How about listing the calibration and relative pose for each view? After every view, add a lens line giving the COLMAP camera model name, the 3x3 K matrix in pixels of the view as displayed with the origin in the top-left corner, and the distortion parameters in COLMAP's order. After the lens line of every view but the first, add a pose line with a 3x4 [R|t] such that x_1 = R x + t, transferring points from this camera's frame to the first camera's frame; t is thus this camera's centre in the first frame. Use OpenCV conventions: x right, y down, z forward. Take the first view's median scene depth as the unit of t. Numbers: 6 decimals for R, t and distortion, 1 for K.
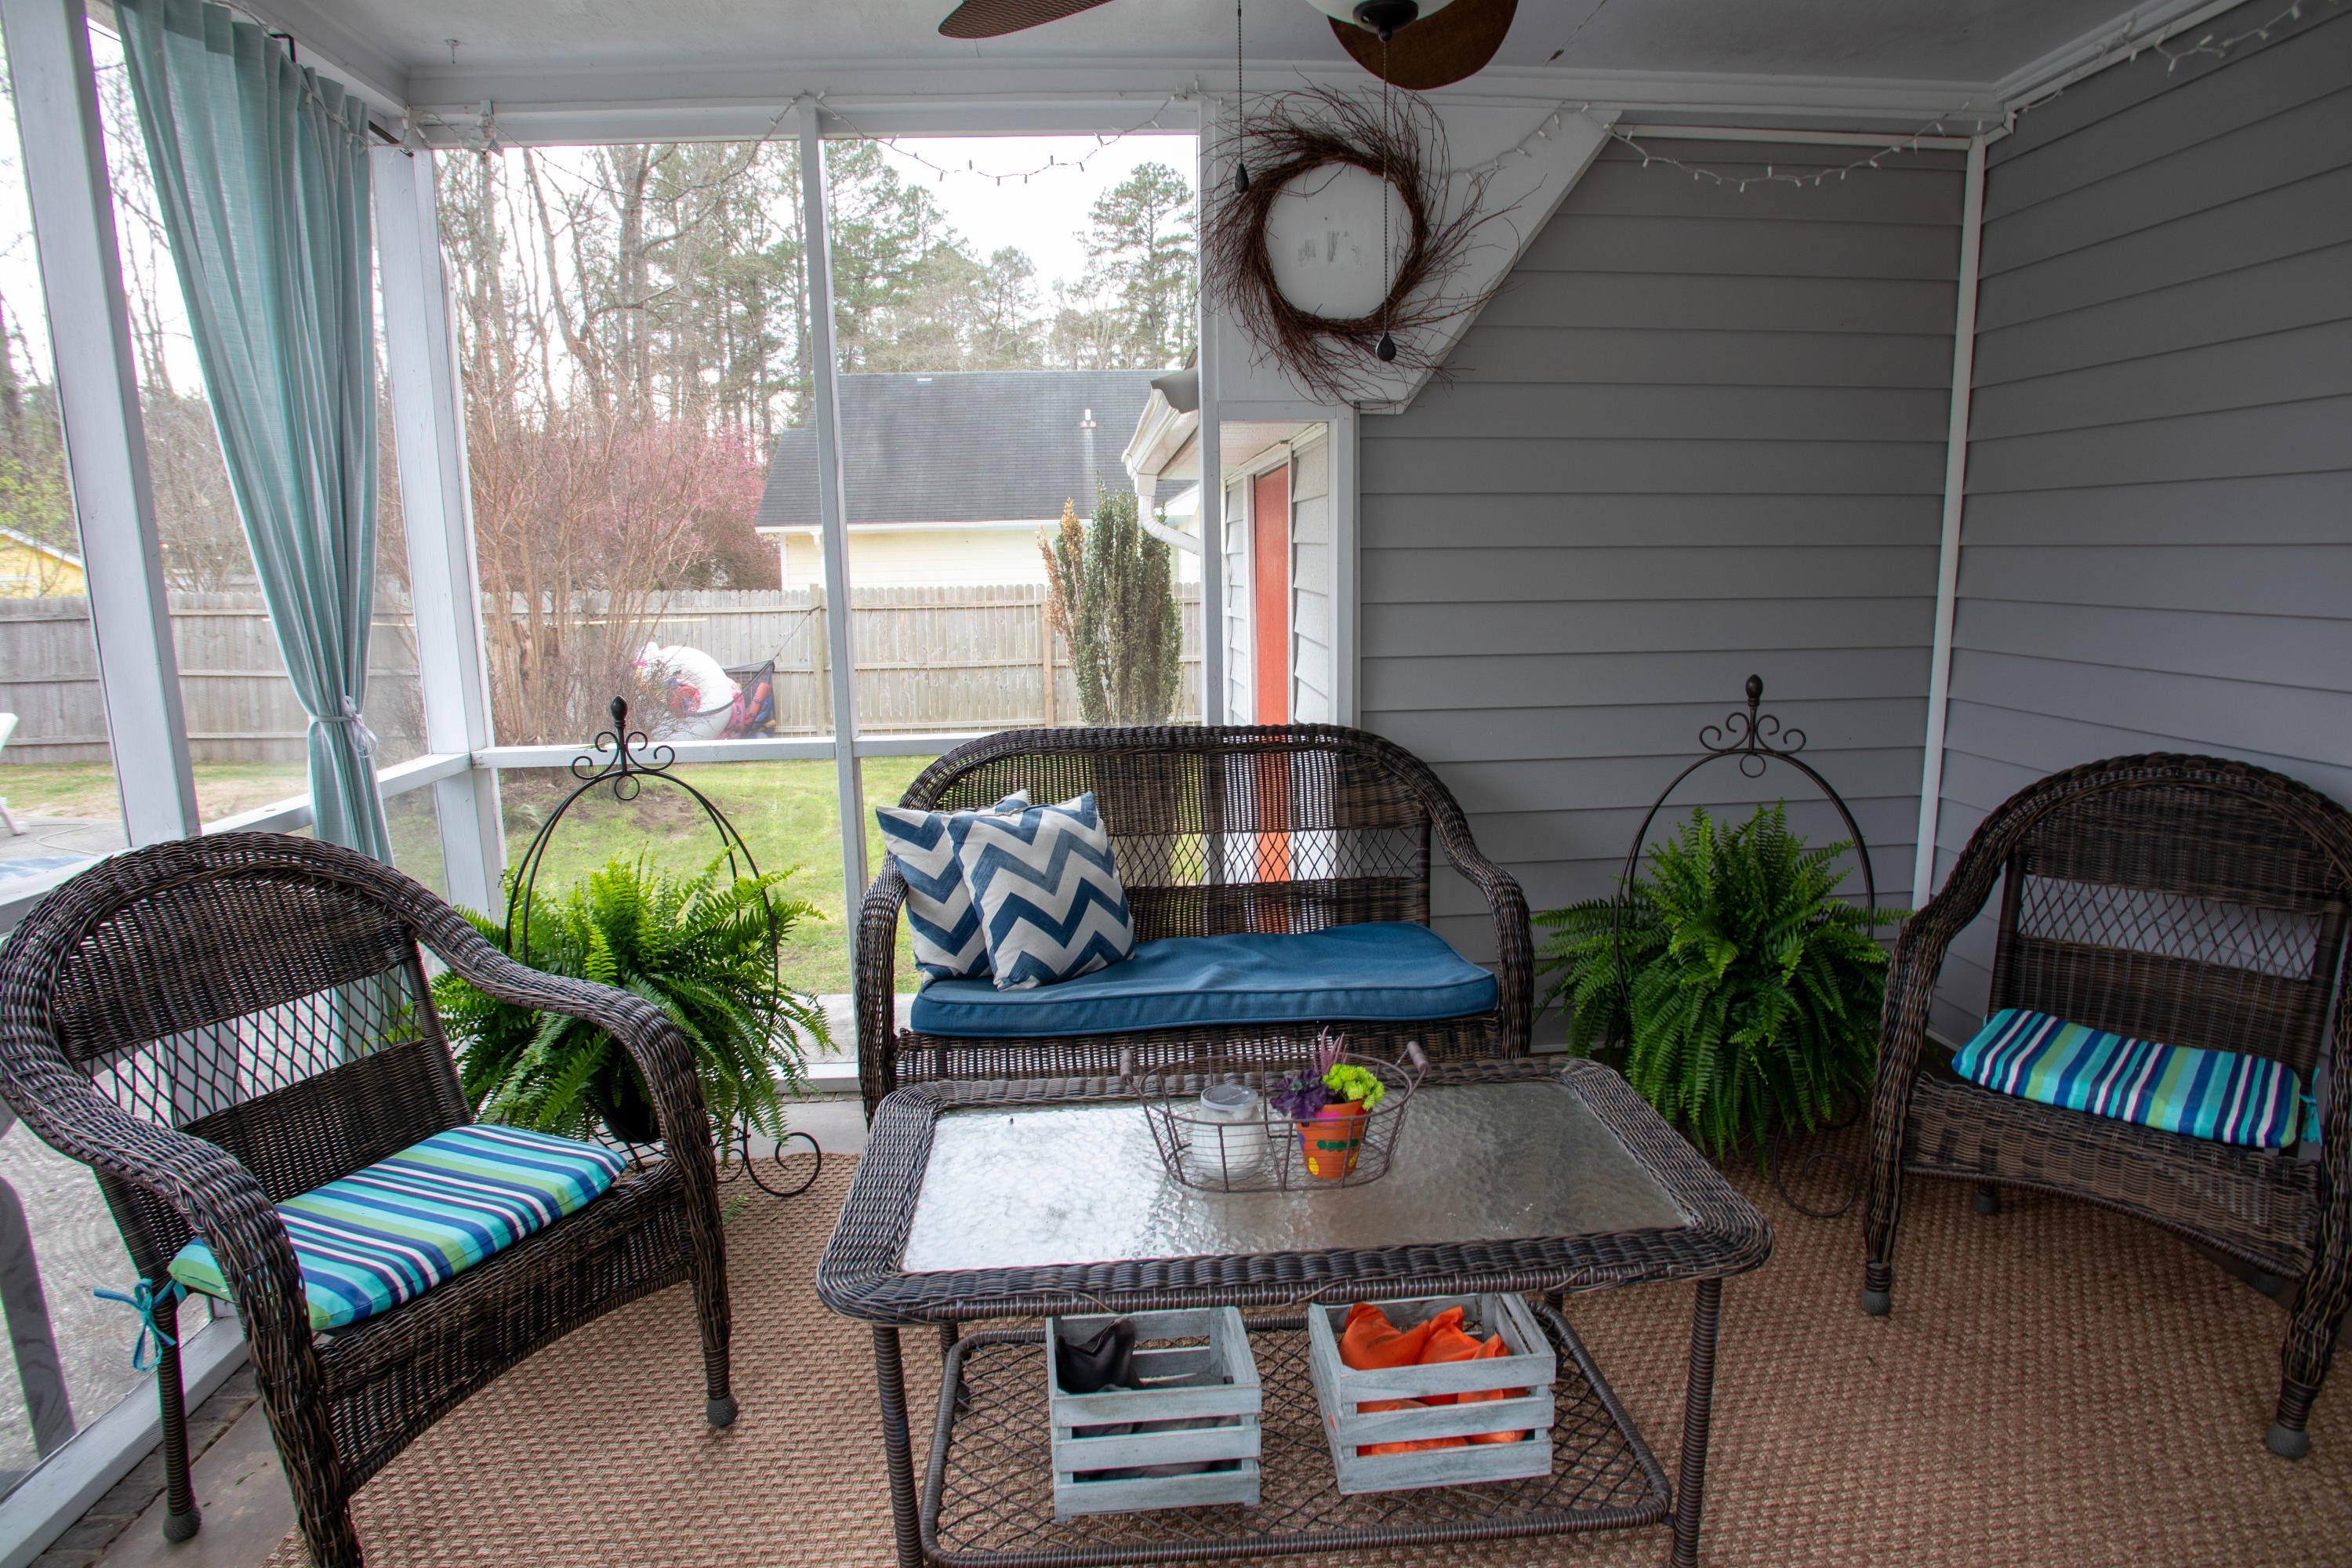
lens RADIAL K [[1327.1, 0, 1178.8], [0, 1327.1, 789.4], [0, 0, 1]] dist [-0.097500, 0.041194]
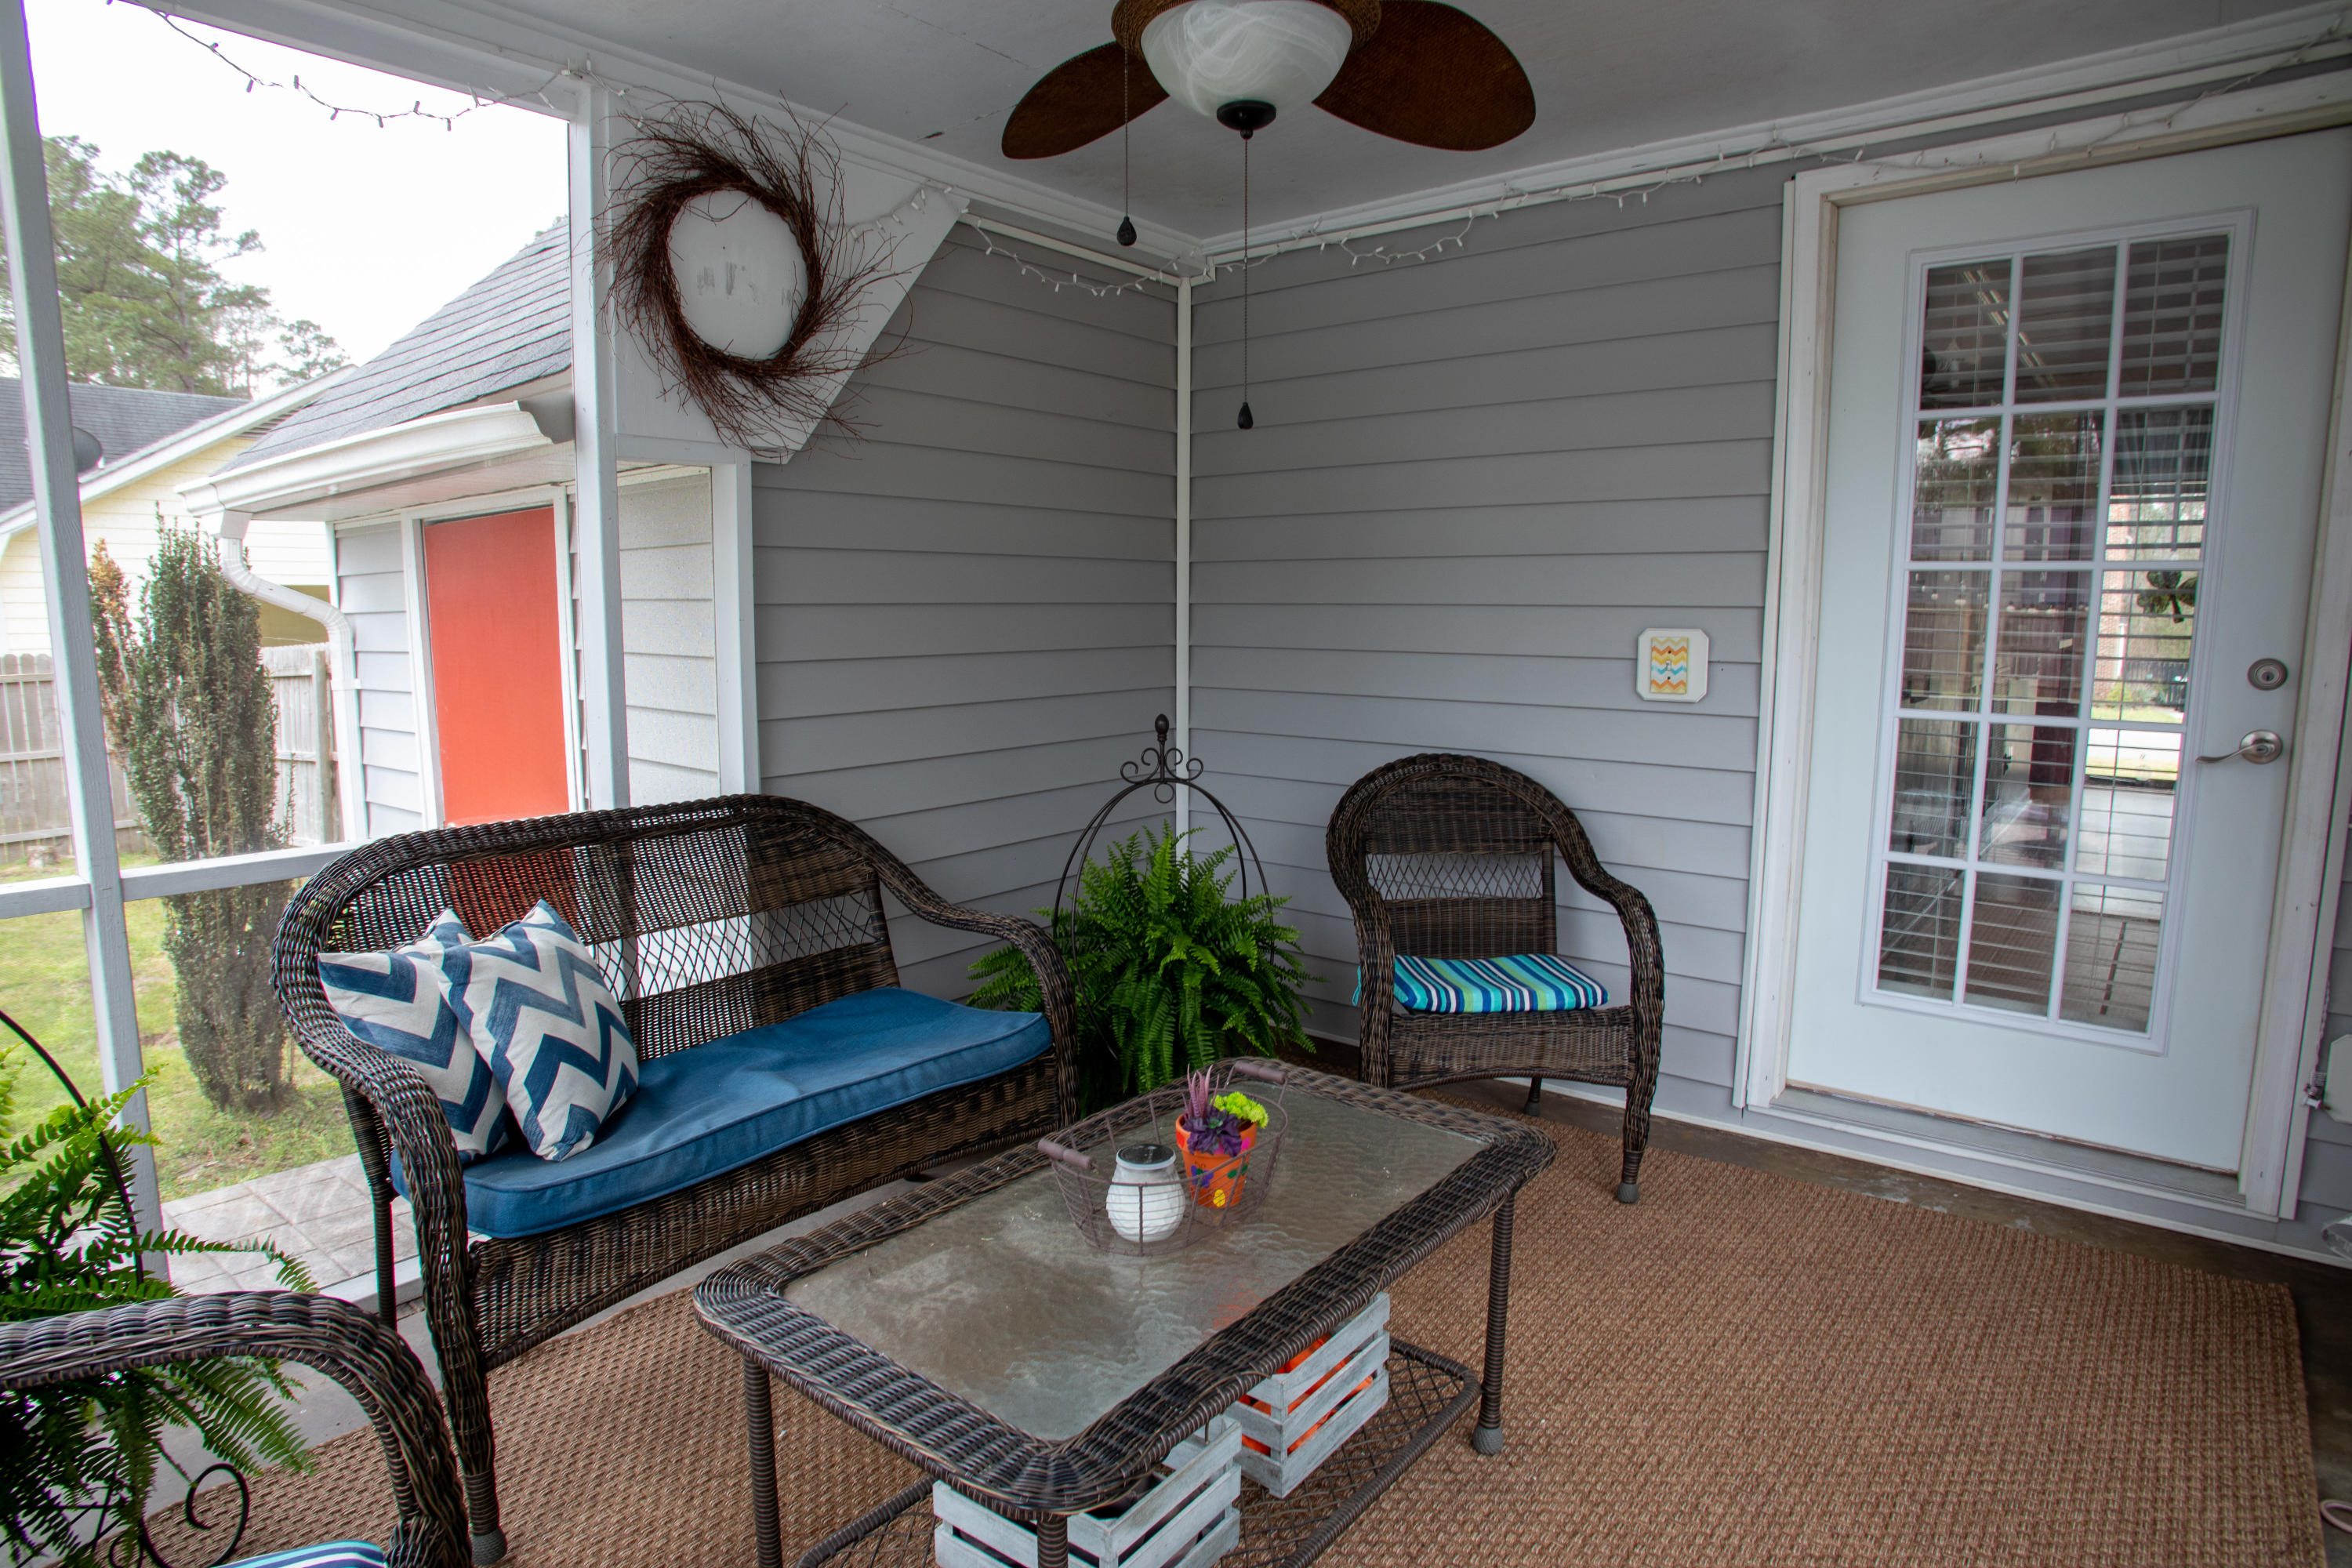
lens RADIAL K [[1327.1, 0, 1174.6], [0, 1327.1, 790.5], [0, 0, 1]] dist [-0.097500, 0.041194]
pose [[0.683202, -0.083204, 0.725474, -0.375317], [0.117419, 0.993077, 0.003318, -0.021571], [-0.720728, 0.082917, 0.688242, 0.172942]]
